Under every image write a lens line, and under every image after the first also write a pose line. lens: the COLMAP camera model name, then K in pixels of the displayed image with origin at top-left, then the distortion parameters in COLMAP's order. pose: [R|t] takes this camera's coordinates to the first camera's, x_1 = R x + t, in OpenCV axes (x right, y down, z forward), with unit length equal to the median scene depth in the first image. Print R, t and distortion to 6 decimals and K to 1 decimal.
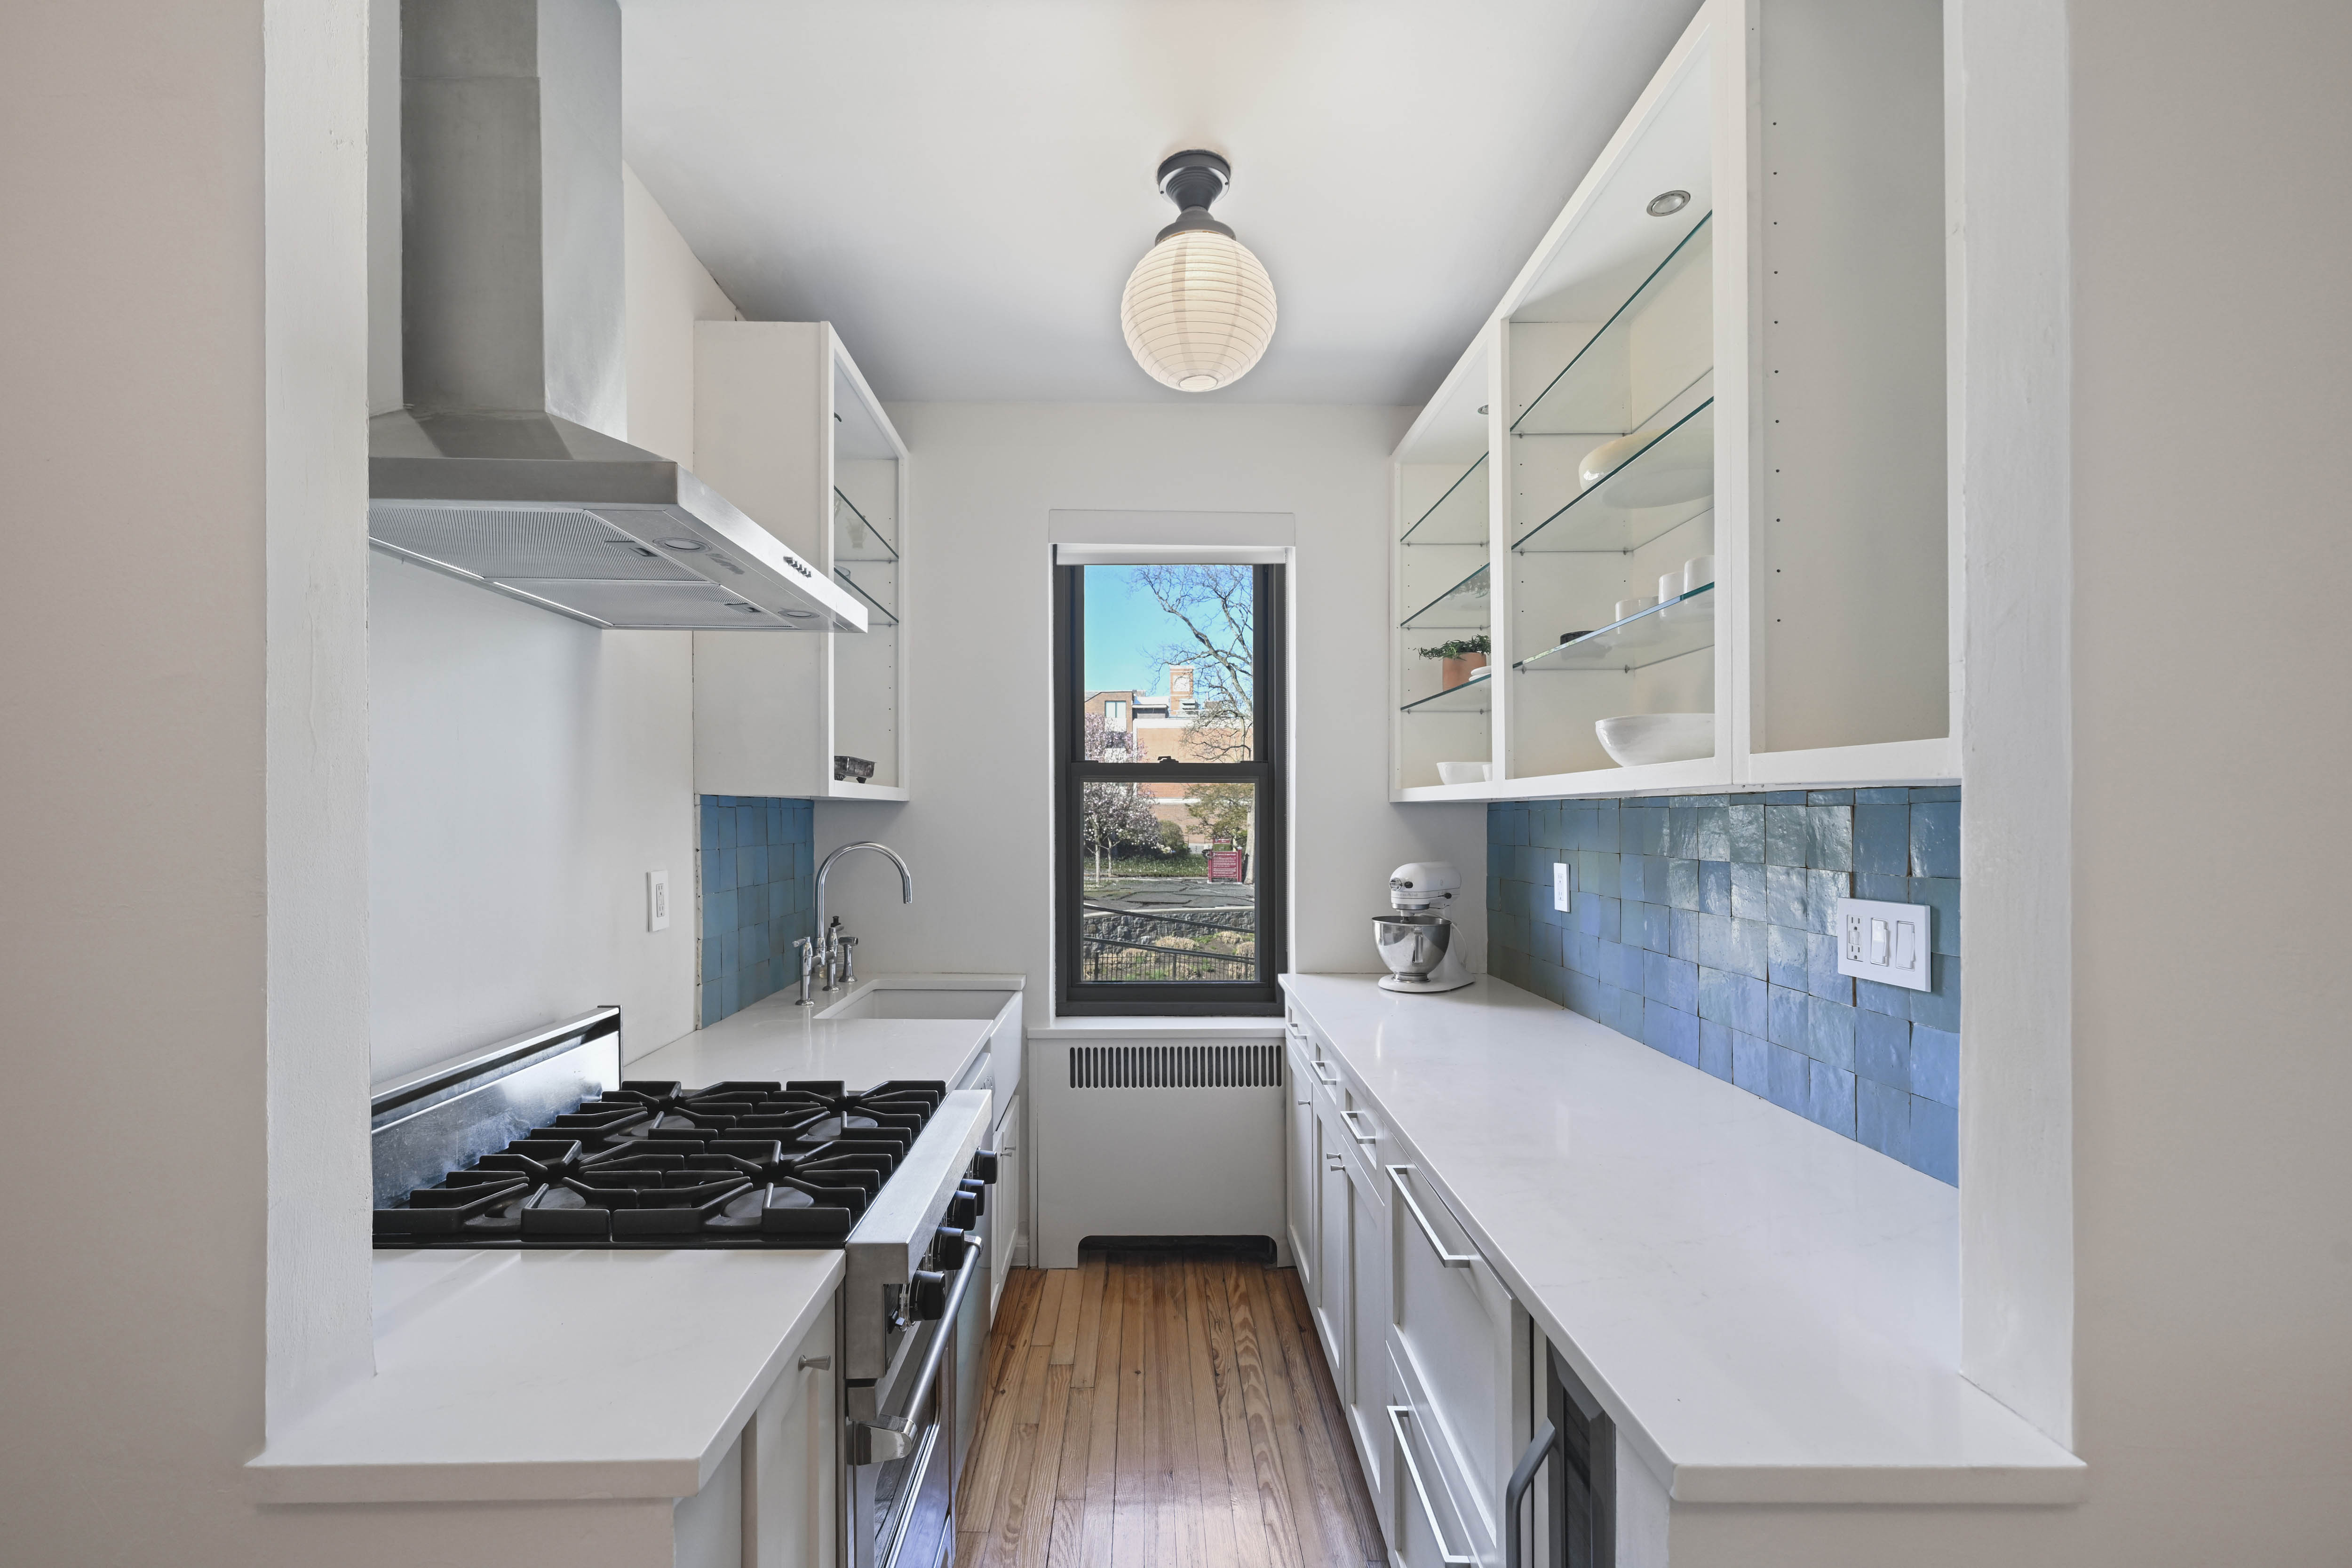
lens RADIAL K [[954.6, 0, 1158.1], [0, 954.6, 793.9], [0, 0, 1]] dist [0.000179, 0.000047]
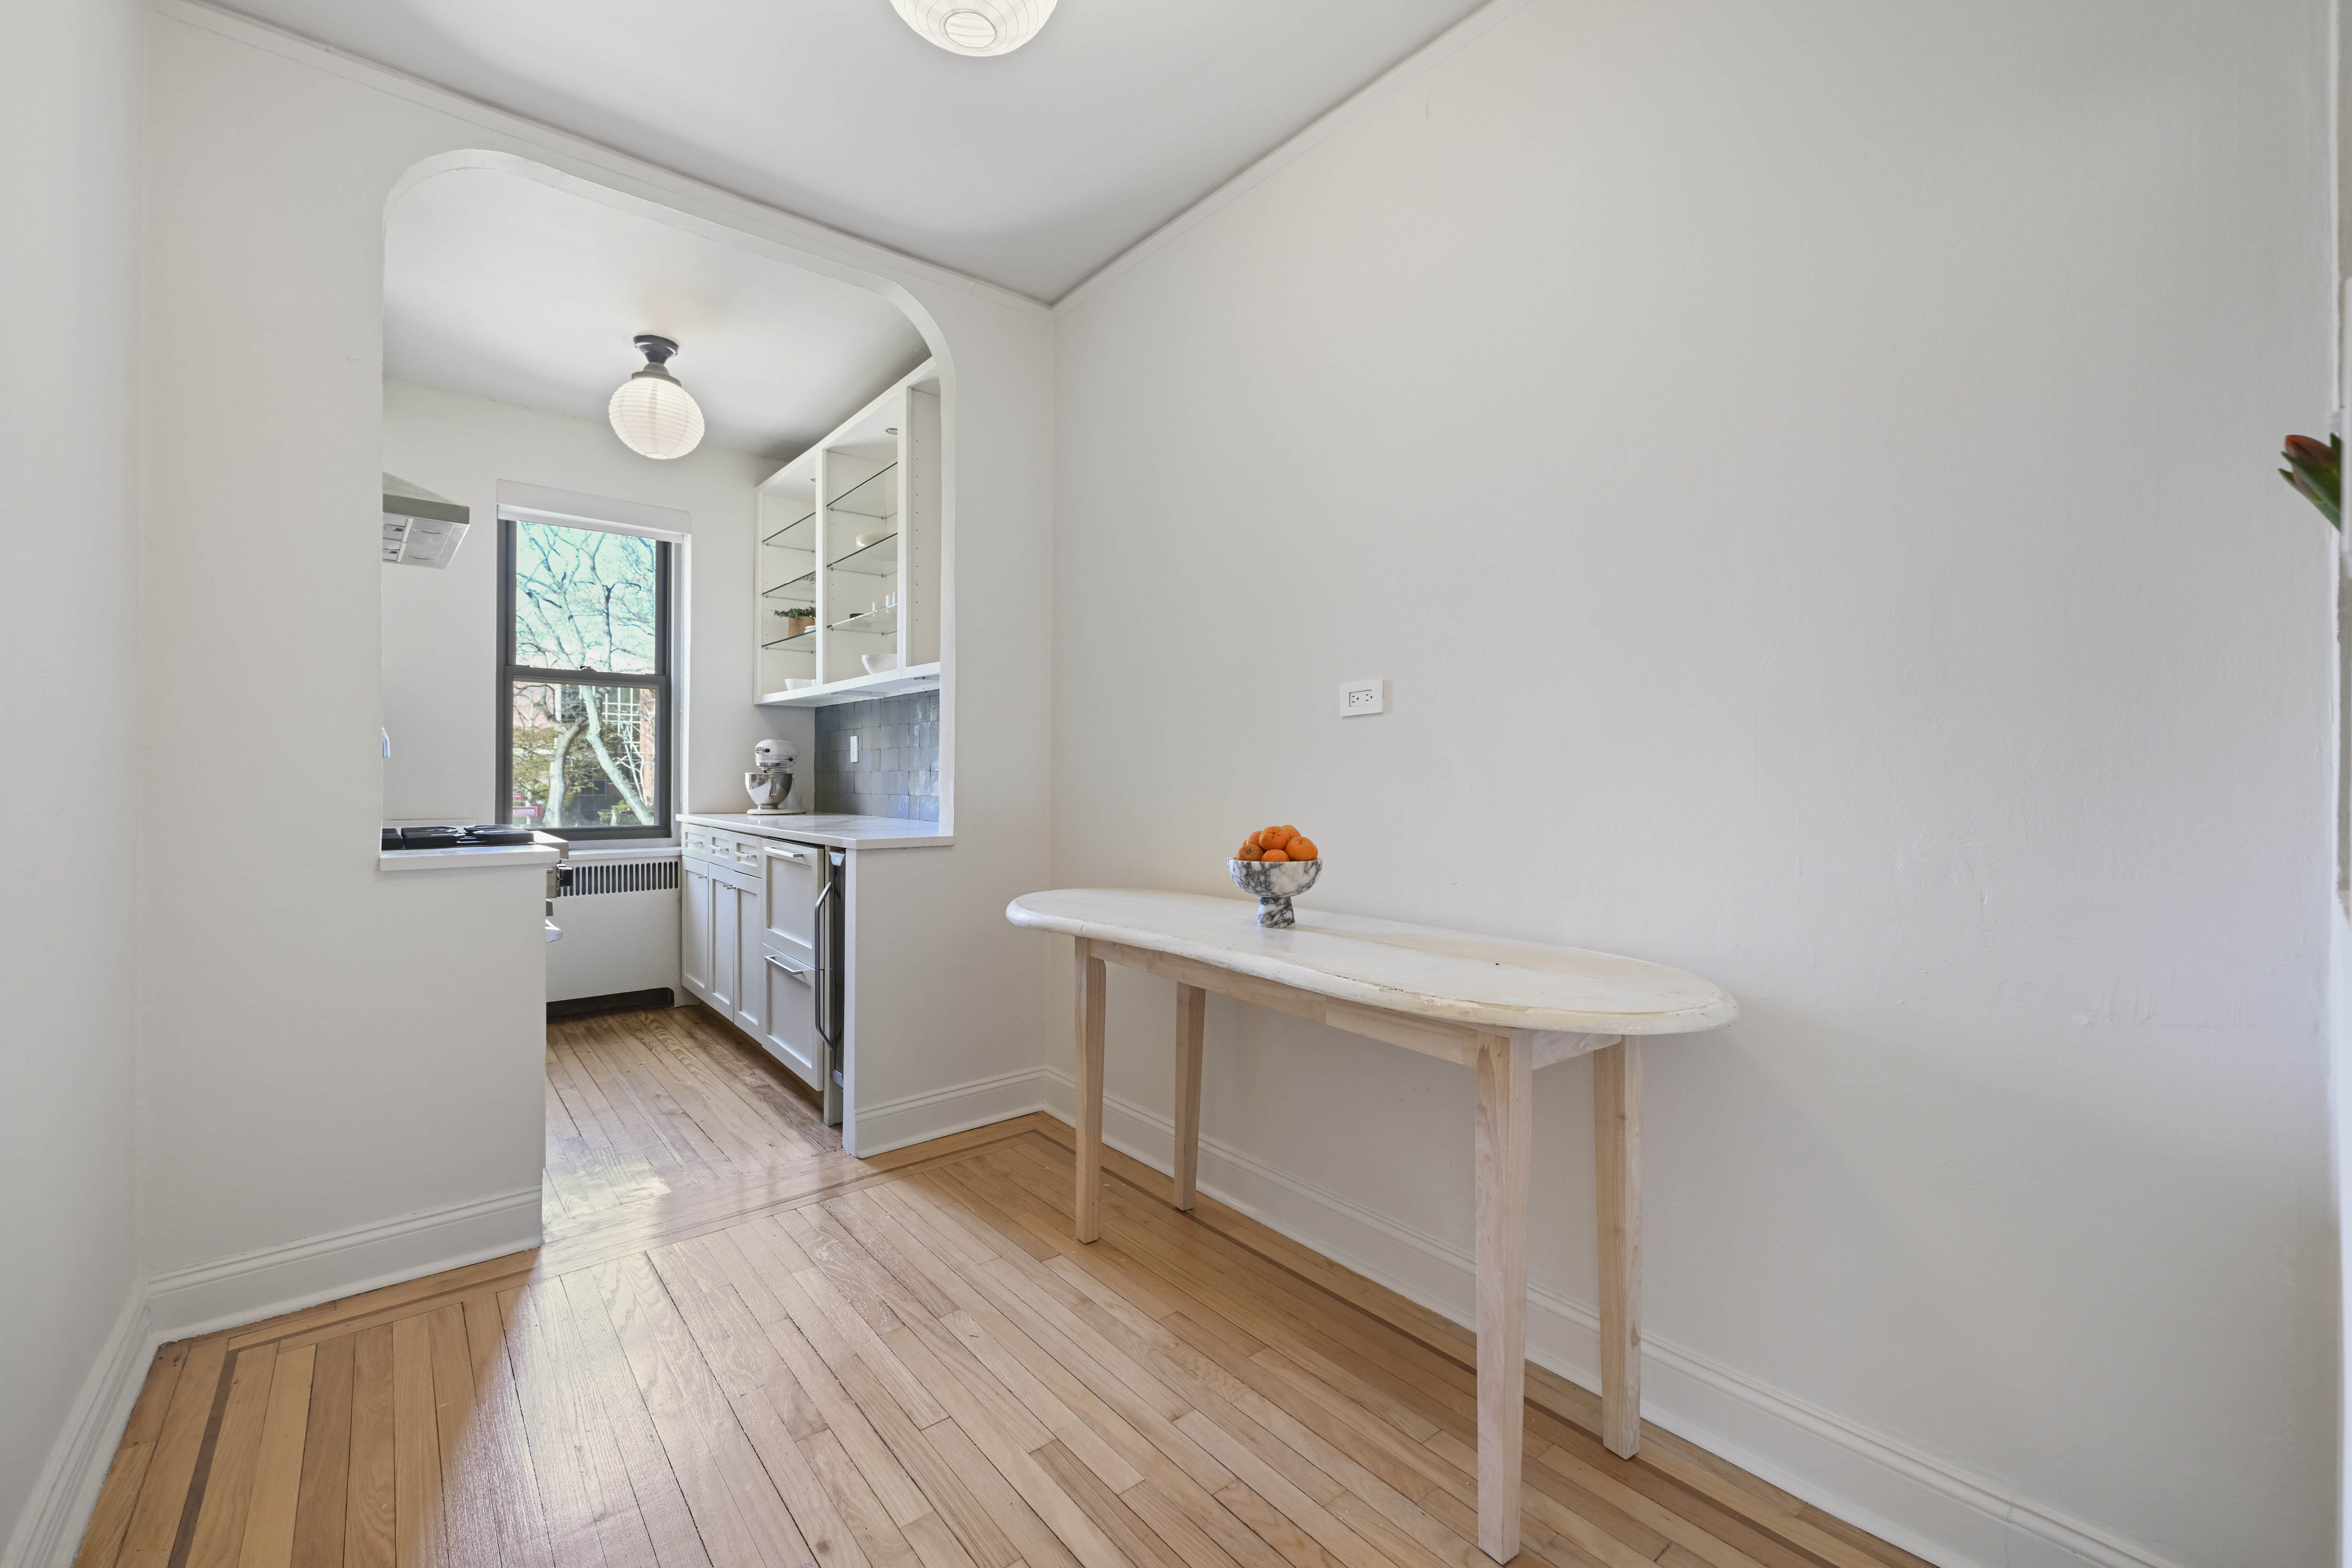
lens RADIAL K [[954.6, 0, 1158.1], [0, 954.6, 793.9], [0, 0, 1]] dist [0.000179, 0.000047]
pose [[0.781955, -0.008959, 0.623271, -0.248349], [-0.018925, 0.999095, 0.038104, 0.093653], [-0.623048, -0.041592, 0.781077, -0.747213]]
